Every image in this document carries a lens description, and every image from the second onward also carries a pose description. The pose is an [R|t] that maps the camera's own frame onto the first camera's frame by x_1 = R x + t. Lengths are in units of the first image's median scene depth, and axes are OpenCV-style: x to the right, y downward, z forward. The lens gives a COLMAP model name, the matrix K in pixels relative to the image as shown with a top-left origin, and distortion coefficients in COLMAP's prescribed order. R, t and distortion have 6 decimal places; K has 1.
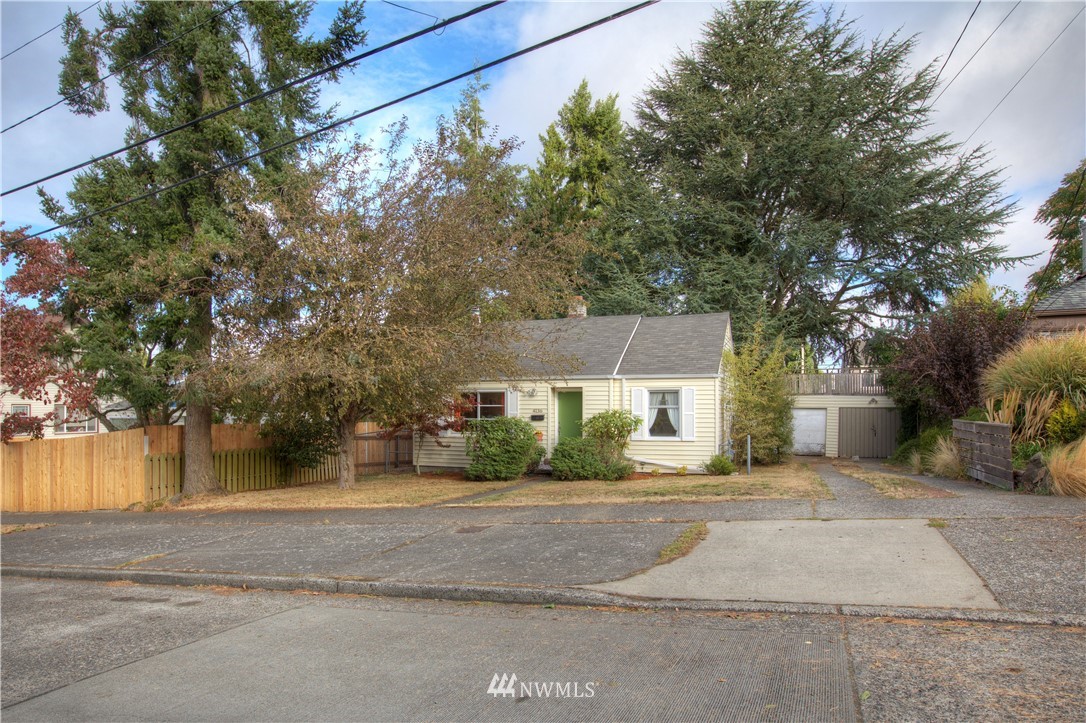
lens RADIAL K [[655.0, 0, 542.0], [0, 655.0, 360.2], [0, 0, 1]] dist [0.001103, 0.000014]
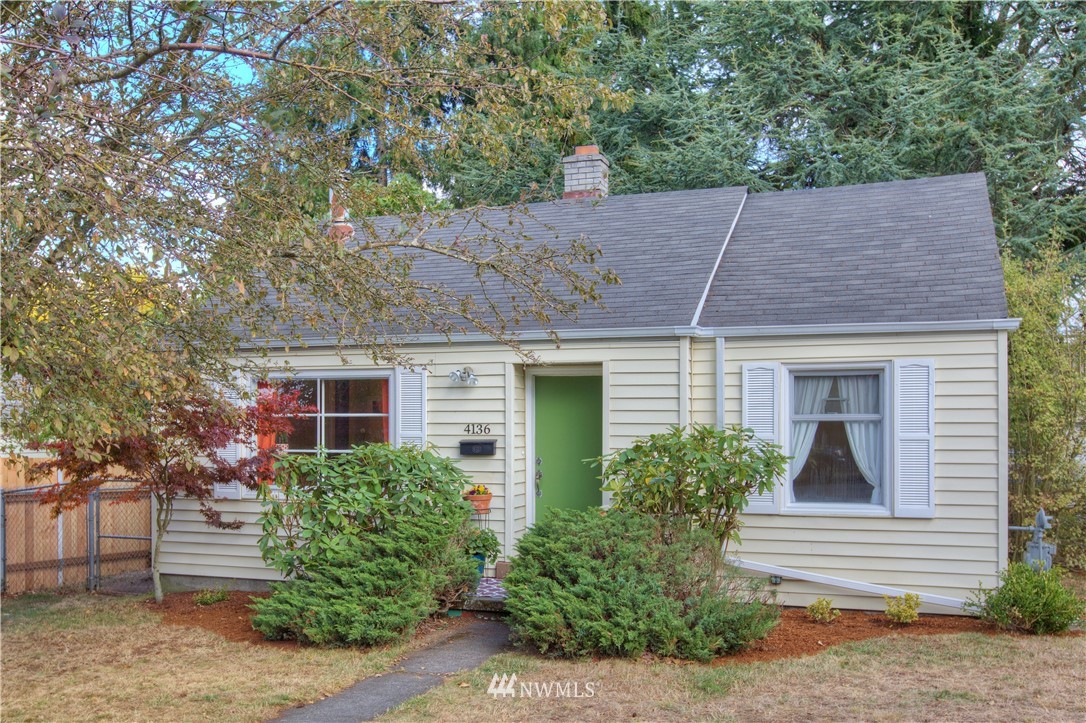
lens RADIAL K [[940.5, 0, 543.8], [0, 940.5, 362.7], [0, 0, 1]] dist [-0.002358, 0.000208]
pose [[0.999856, 0.001866, 0.016844, 0.021469], [-0.002002, 0.999966, 0.008024, 0.037765], [-0.016829, -0.008056, 0.999826, 0.498298]]
